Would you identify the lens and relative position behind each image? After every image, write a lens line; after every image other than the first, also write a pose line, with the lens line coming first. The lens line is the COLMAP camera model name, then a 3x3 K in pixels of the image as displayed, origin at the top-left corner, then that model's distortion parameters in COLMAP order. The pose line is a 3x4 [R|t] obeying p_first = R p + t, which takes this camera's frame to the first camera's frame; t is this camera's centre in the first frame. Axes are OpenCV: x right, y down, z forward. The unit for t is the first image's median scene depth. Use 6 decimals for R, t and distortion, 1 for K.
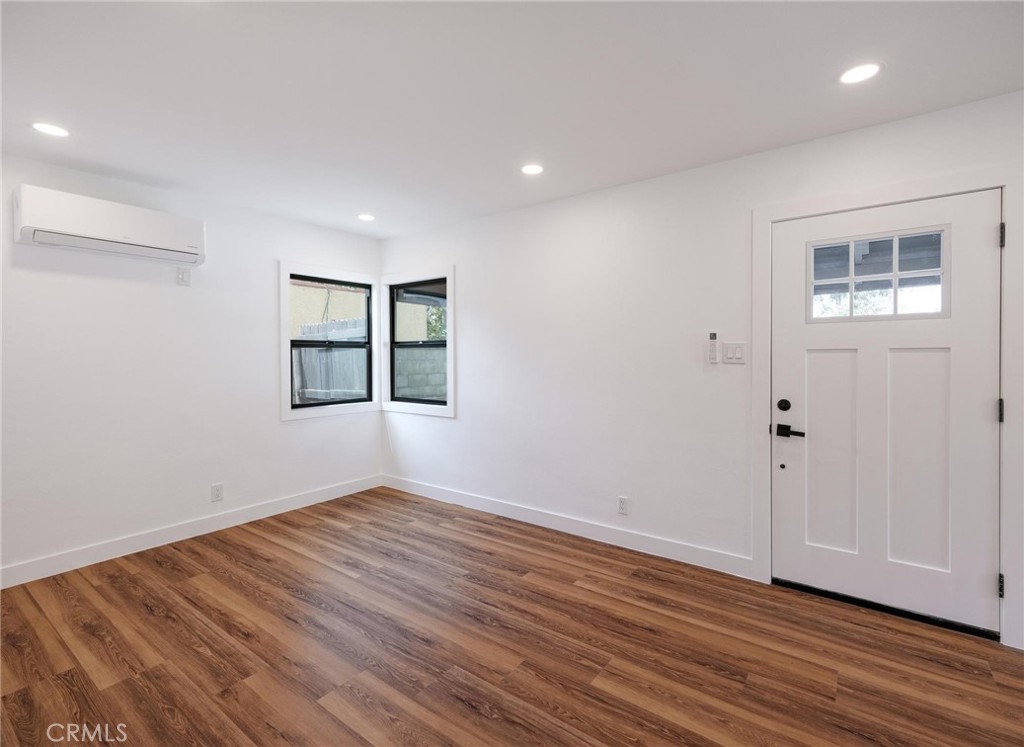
lens RADIAL K [[473.2, 0, 510.6], [0, 473.2, 368.1], [0, 0, 1]] dist [0.003753, 0.001057]
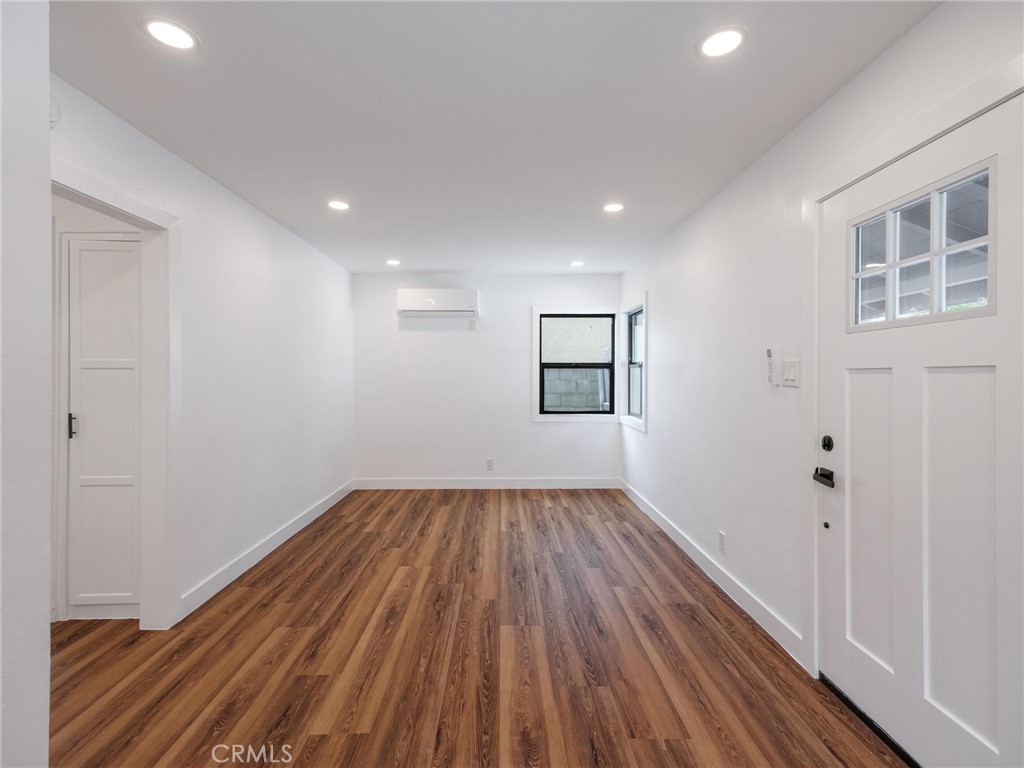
lens RADIAL K [[482.0, 0, 512.0], [0, 482.0, 384.0], [0, 0, 1]] dist [0.003283, 0.000683]
pose [[0.612073, 0.019350, -0.790564, 0.928365], [-0.024001, 0.999695, 0.005886, -0.008703], [0.790437, 0.015371, 0.612351, 0.147788]]
